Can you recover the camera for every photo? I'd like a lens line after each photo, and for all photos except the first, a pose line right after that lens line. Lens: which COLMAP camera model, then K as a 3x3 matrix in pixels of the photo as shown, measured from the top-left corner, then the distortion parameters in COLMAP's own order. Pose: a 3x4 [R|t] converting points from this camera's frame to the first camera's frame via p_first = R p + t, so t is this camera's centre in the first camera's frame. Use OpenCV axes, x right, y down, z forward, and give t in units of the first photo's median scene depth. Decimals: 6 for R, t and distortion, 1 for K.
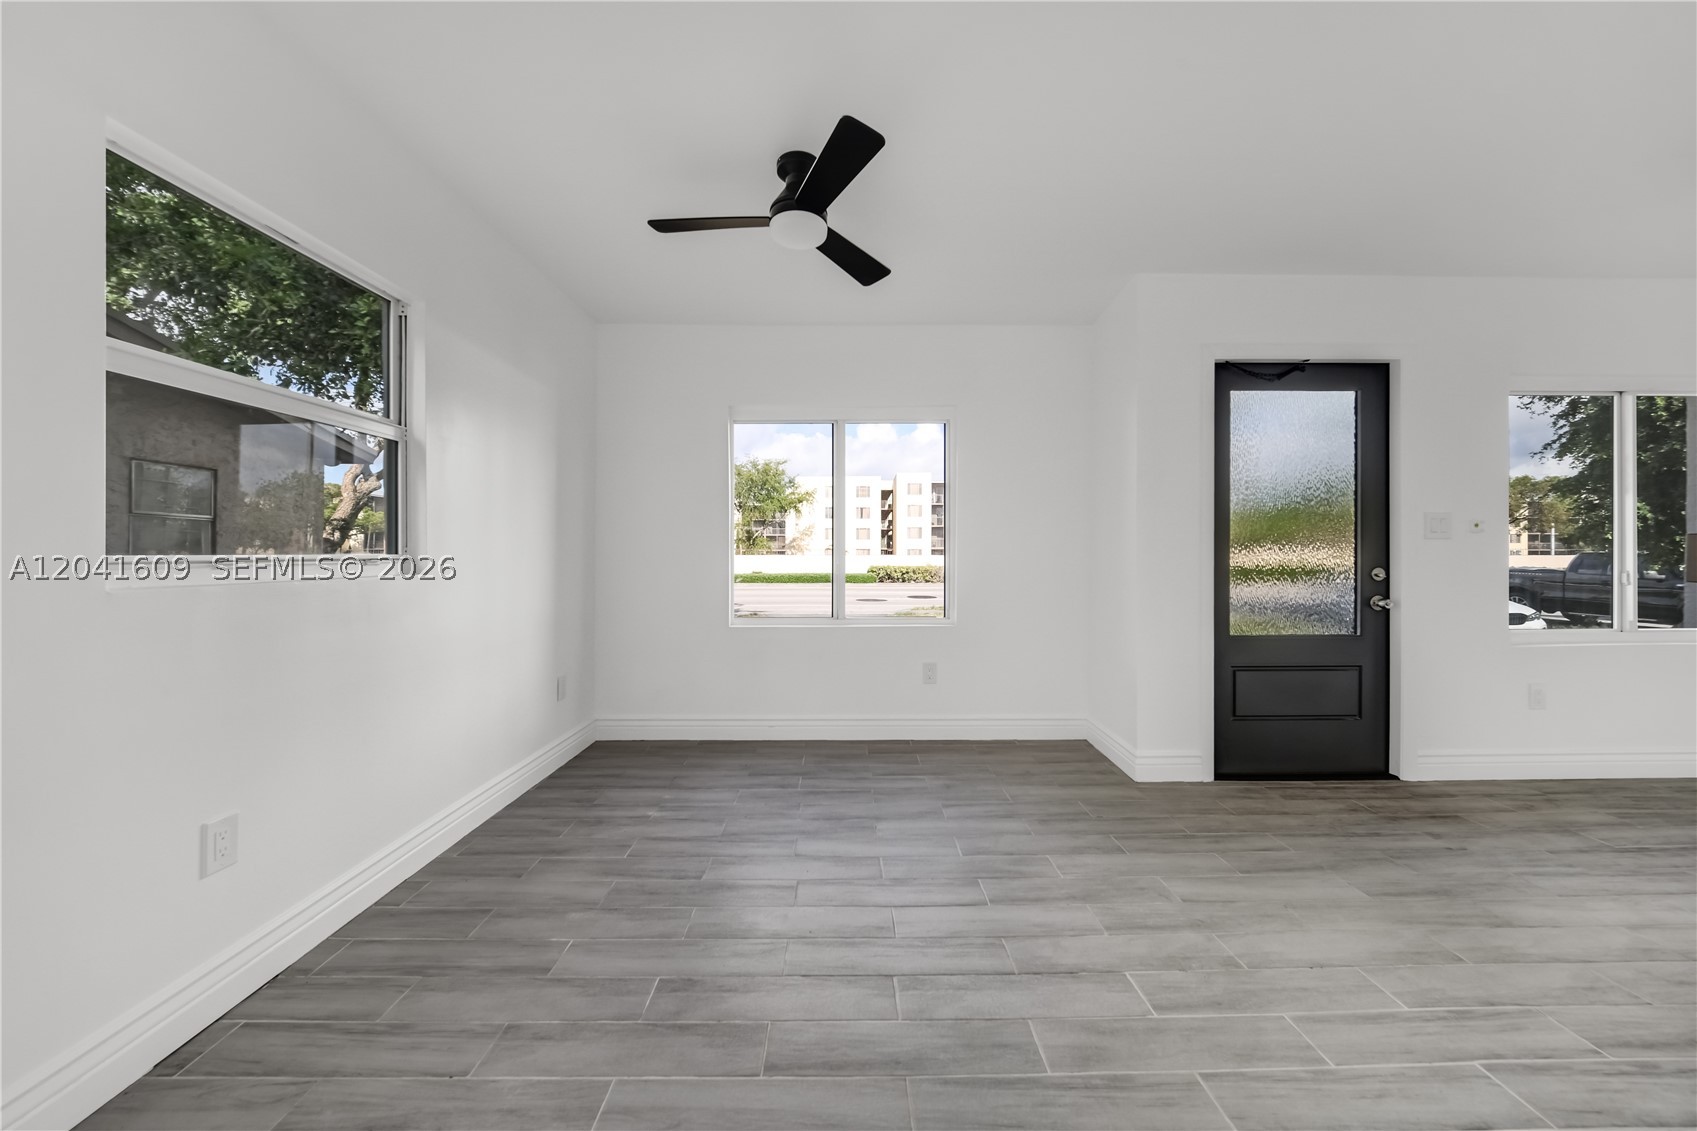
lens RADIAL K [[603.4, 0, 853.4], [0, 603.4, 556.7], [0, 0, 1]] dist [0.011147, -0.006756]
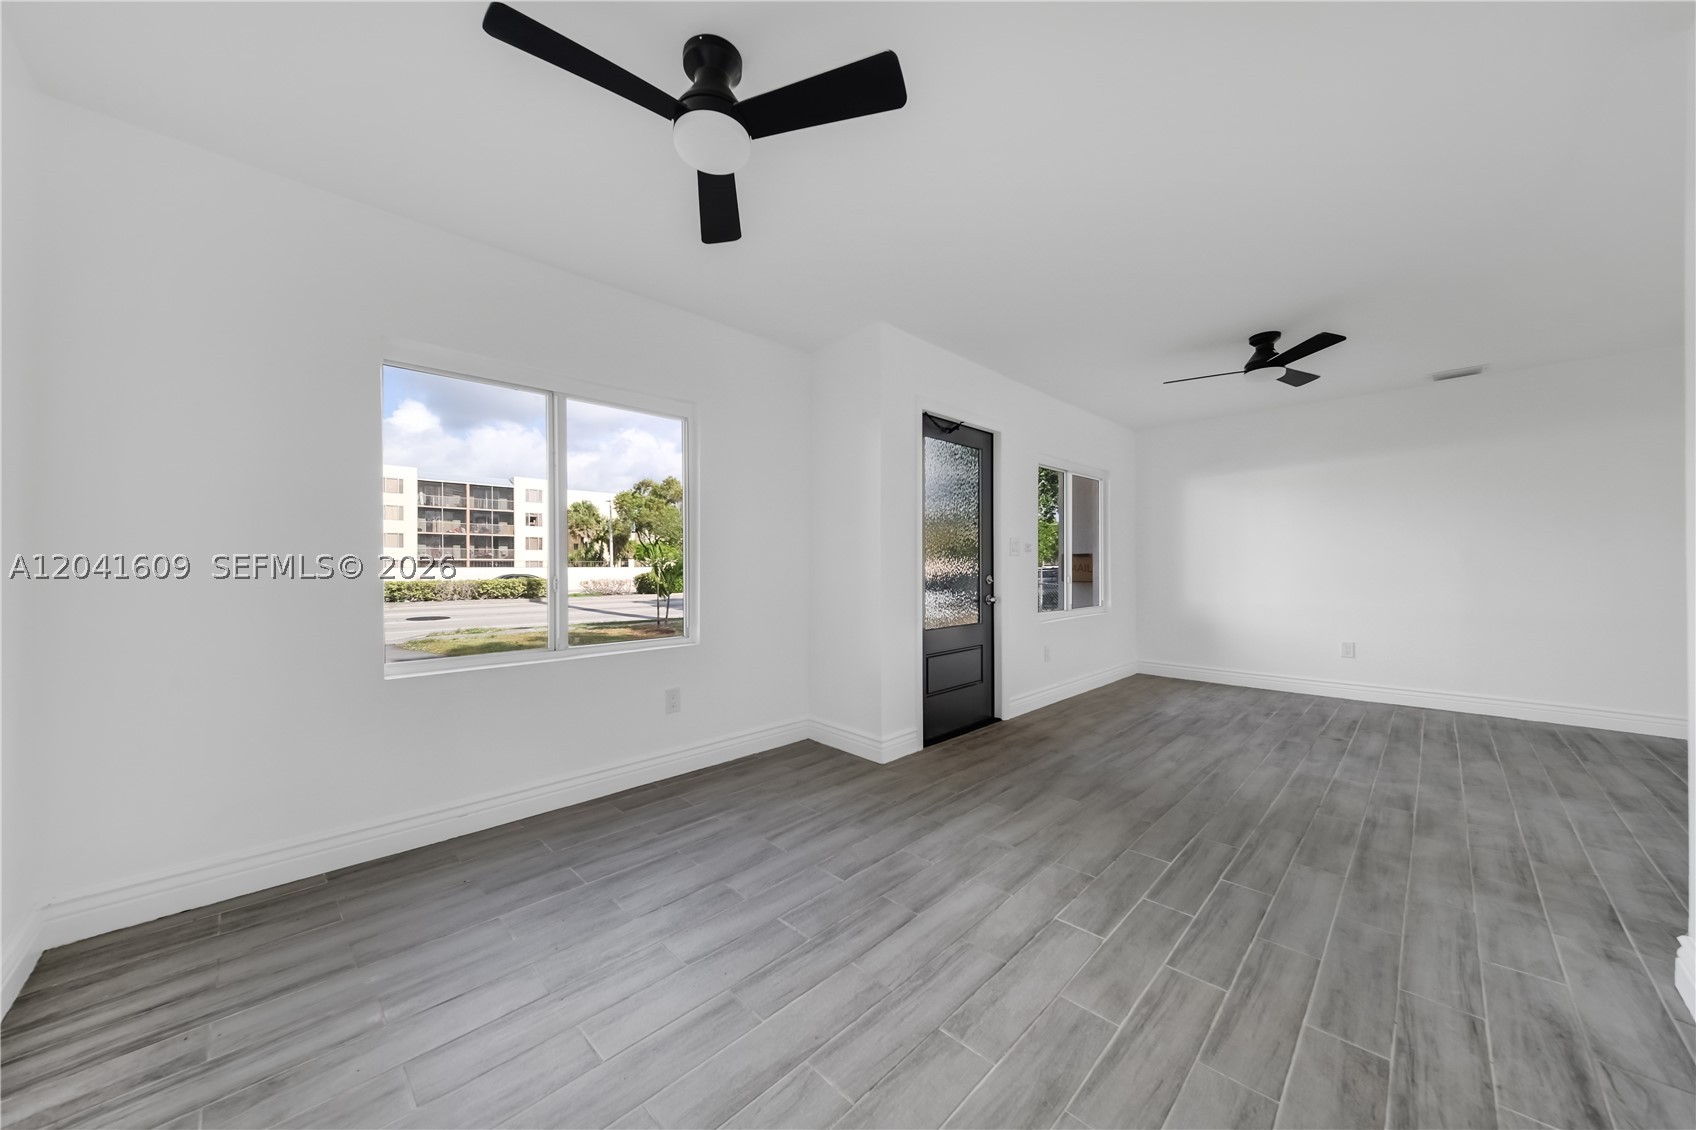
lens RADIAL K [[589.0, 0, 844.8], [0, 589.0, 565.7], [0, 0, 1]] dist [0.016918, -0.005798]
pose [[0.715509, -0.000361, 0.698603, -0.395642], [0.003993, 0.999986, -0.003573, -0.000082], [-0.698592, 0.005345, 0.715500, 0.273646]]
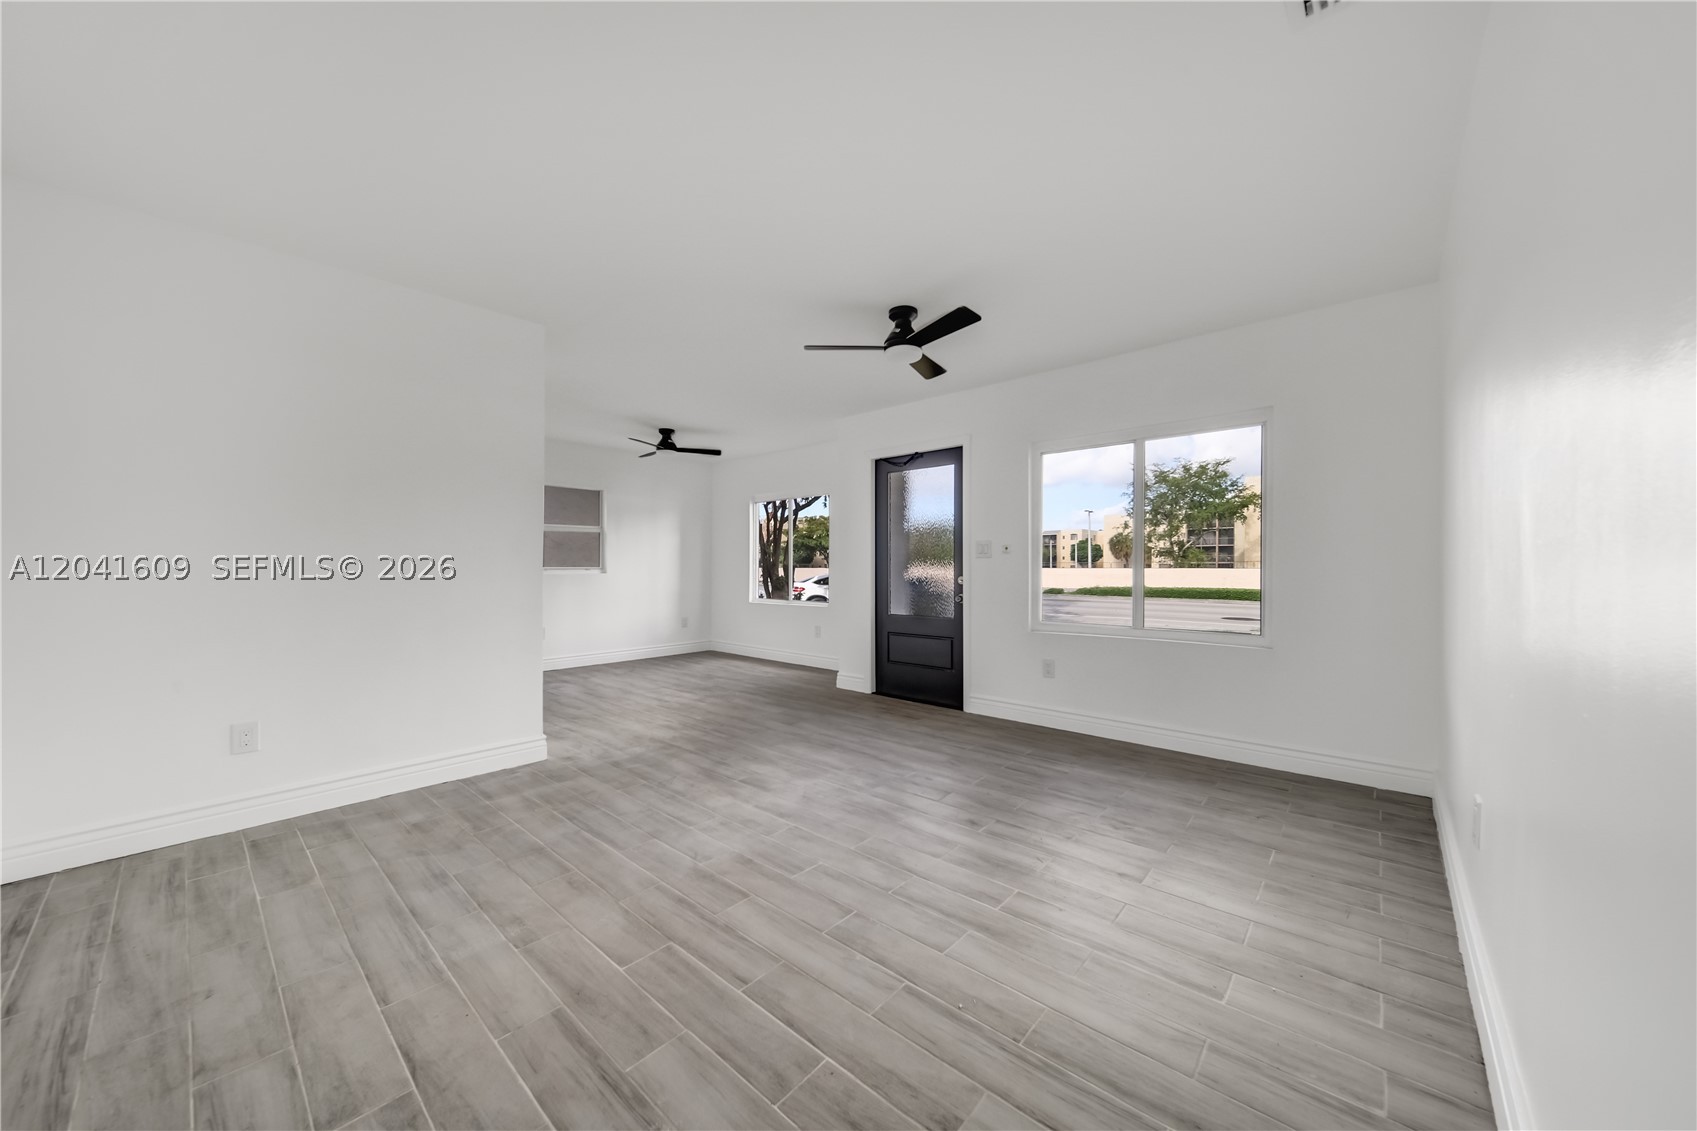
lens RADIAL K [[603.4, 0, 853.4], [0, 603.4, 556.7], [0, 0, 1]] dist [0.011147, -0.006756]
pose [[0.738357, -0.012197, -0.674299, 1.937536], [-0.002337, 0.999784, -0.020644, 0.002675], [0.674406, 0.016818, 0.738170, -0.390734]]
